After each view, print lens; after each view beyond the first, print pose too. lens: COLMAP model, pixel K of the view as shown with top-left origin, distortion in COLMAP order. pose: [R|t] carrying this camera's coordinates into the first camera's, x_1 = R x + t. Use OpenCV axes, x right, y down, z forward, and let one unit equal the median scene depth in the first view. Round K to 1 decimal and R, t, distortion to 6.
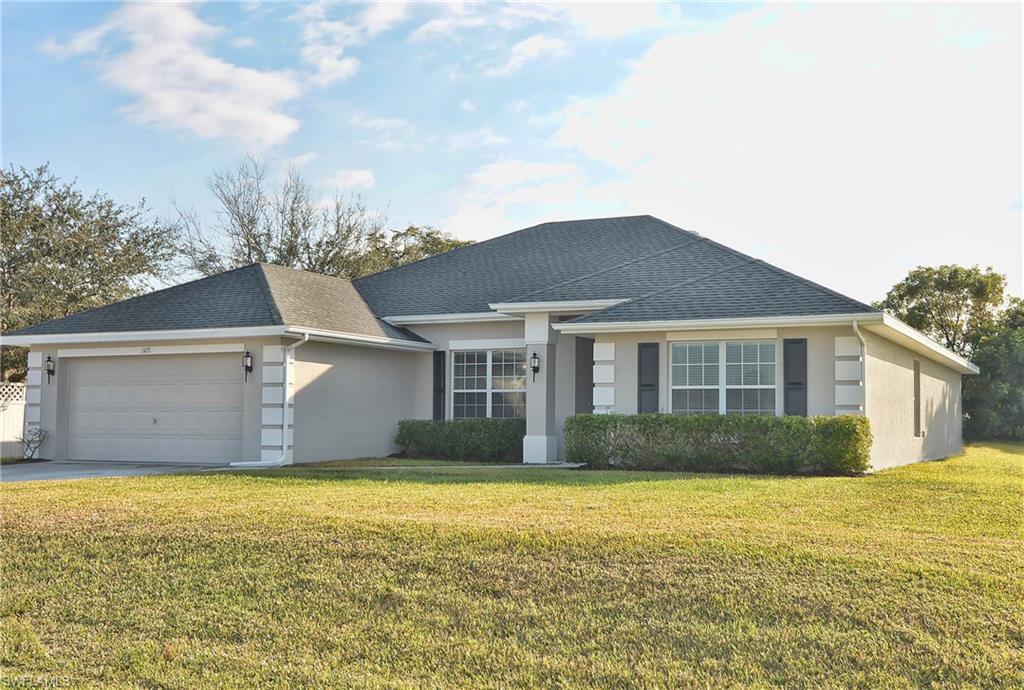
lens RADIAL K [[1118.4, 0, 512.0], [0, 1118.4, 345.0], [0, 0, 1]] dist [0.003910, -0.001115]
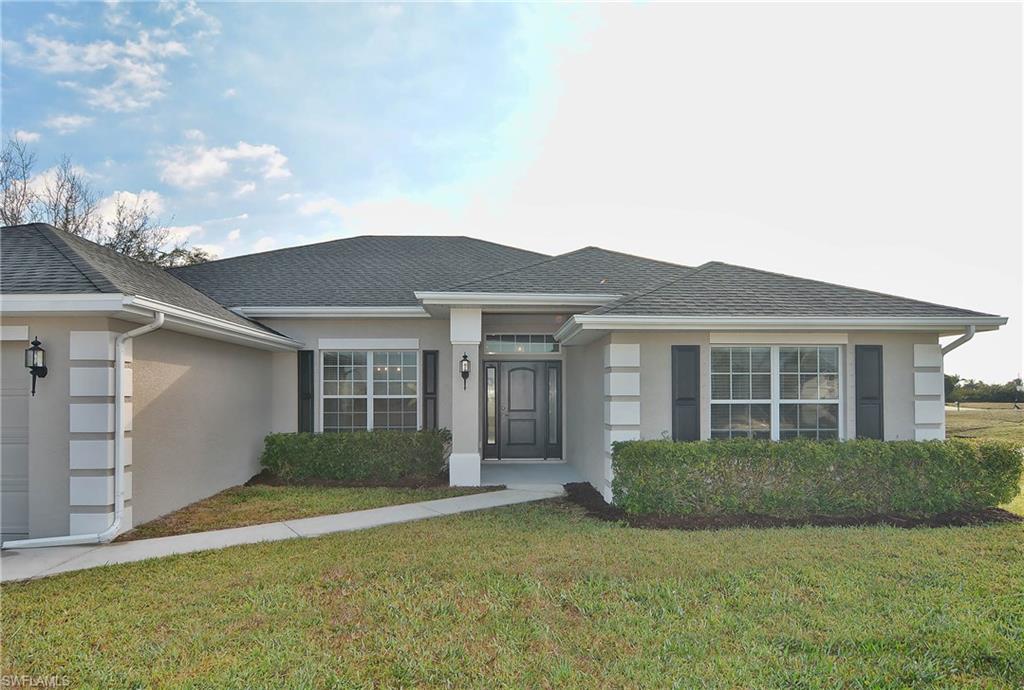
lens RADIAL K [[590.9, 0, 510.6], [0, 590.9, 385.9], [0, 0, 1]] dist [-0.016513, 0.000572]
pose [[0.884701, -0.001212, 0.466157, -0.156453], [-0.023754, 0.998580, 0.047680, 0.008604], [-0.465553, -0.053256, 0.883416, 0.605219]]
